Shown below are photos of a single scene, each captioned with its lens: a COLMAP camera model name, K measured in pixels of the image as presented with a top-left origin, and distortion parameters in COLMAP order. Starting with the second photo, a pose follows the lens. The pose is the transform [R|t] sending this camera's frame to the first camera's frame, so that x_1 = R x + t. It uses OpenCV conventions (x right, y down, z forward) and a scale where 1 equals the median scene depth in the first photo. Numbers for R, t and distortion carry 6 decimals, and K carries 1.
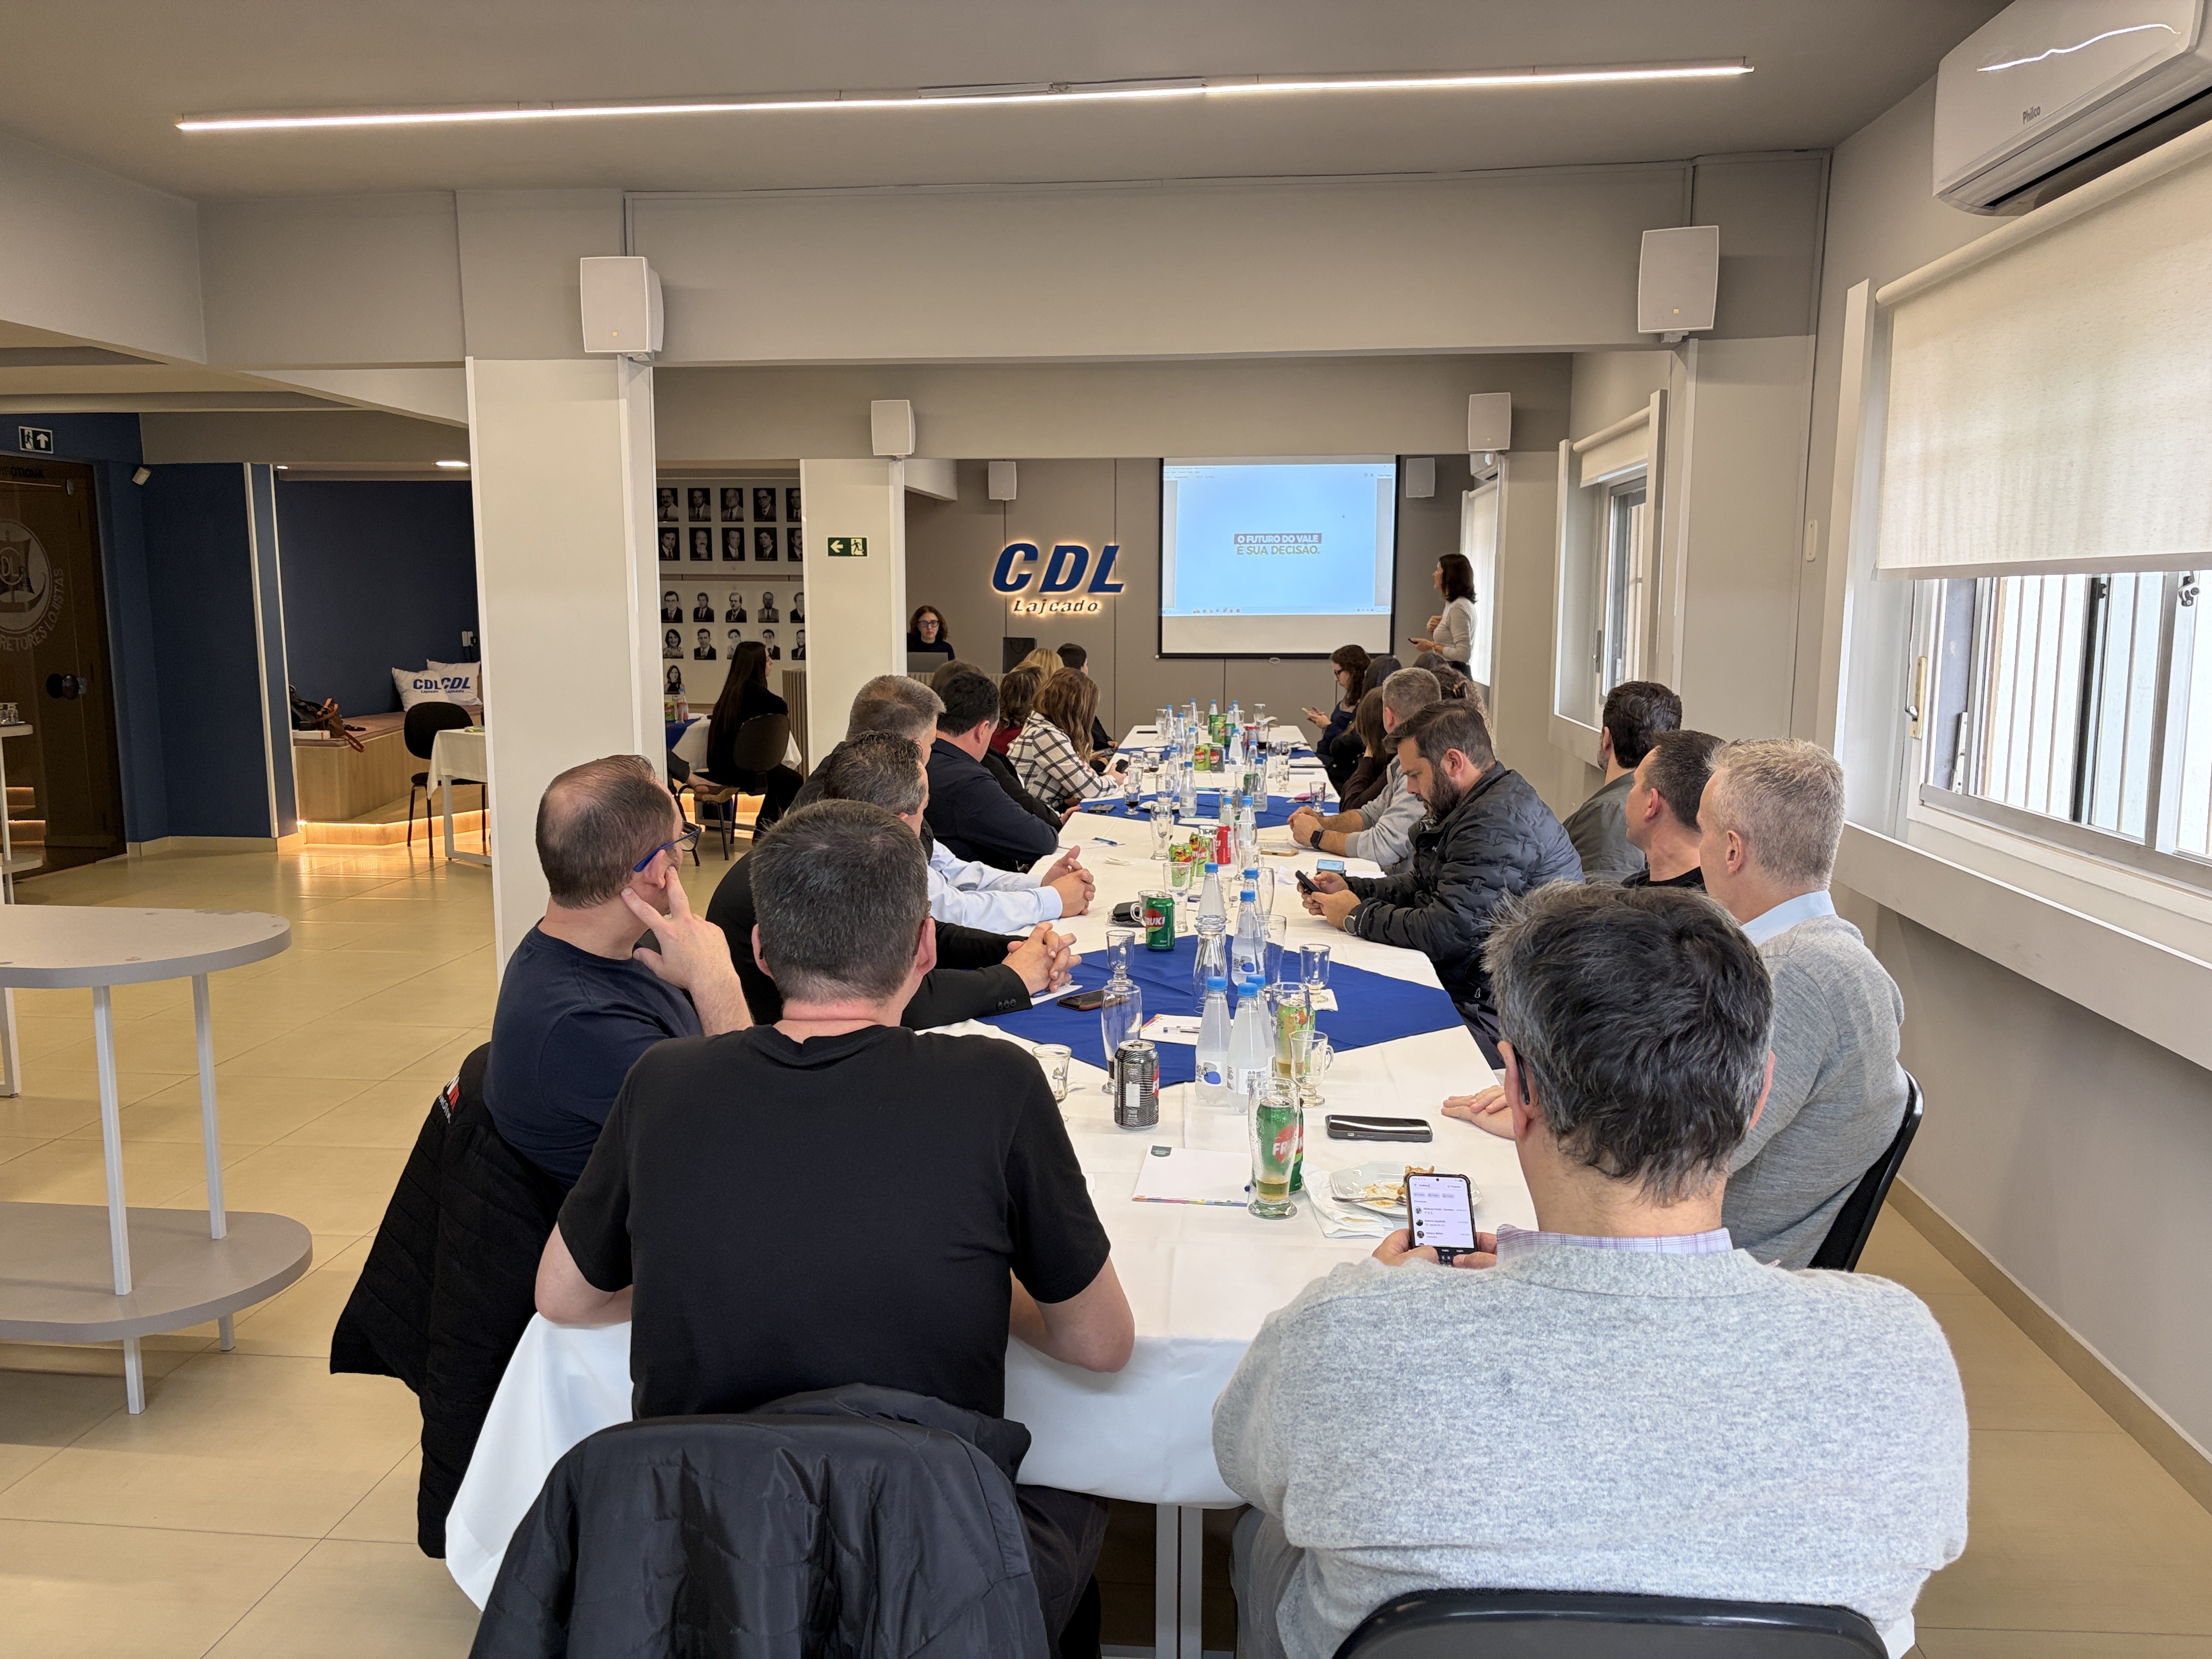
lens RADIAL K [[1657.5, 0, 1113.7], [0, 1657.5, 851.9], [0, 0, 1]] dist [0.101214, -0.194053]
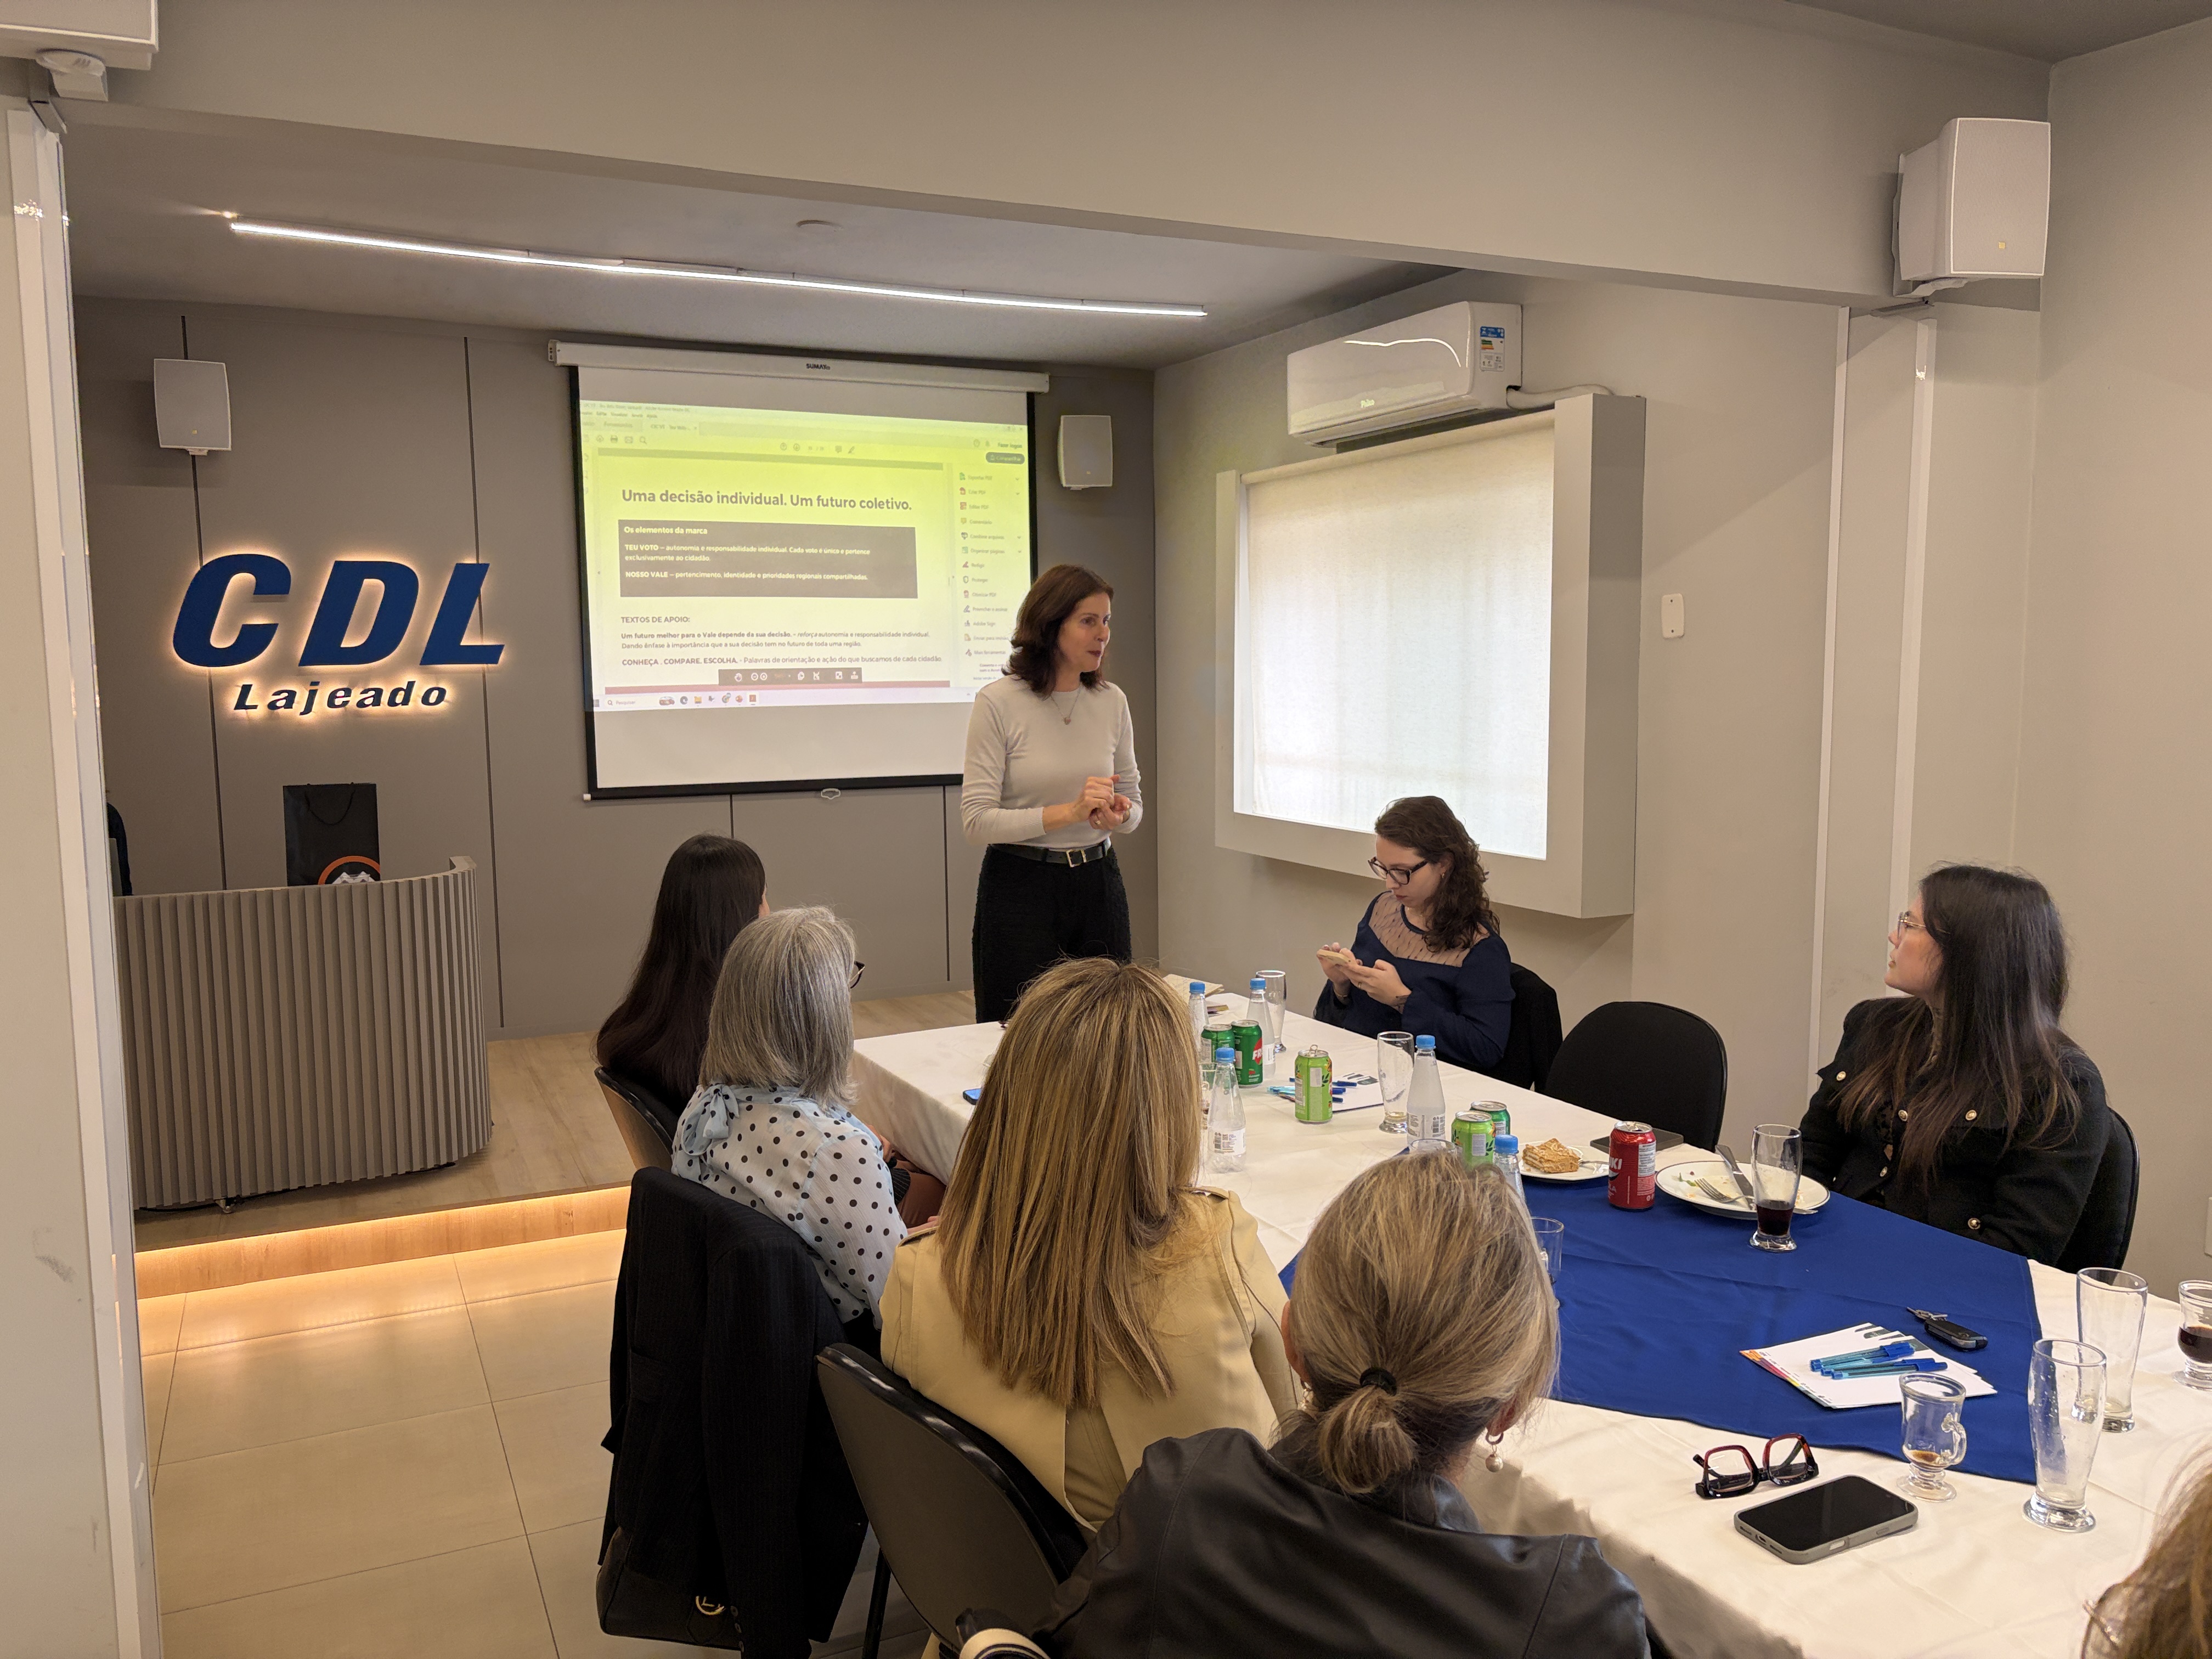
lens RADIAL K [[1698.2, 0, 1100.0], [0, 1698.2, 834.2], [0, 0, 1]] dist [0.032067, -0.020432]
pose [[0.862291, -0.066867, 0.501979, -0.092601], [0.090870, 0.995586, -0.023476, -0.082698], [-0.498193, 0.065858, 0.864561, 0.510492]]
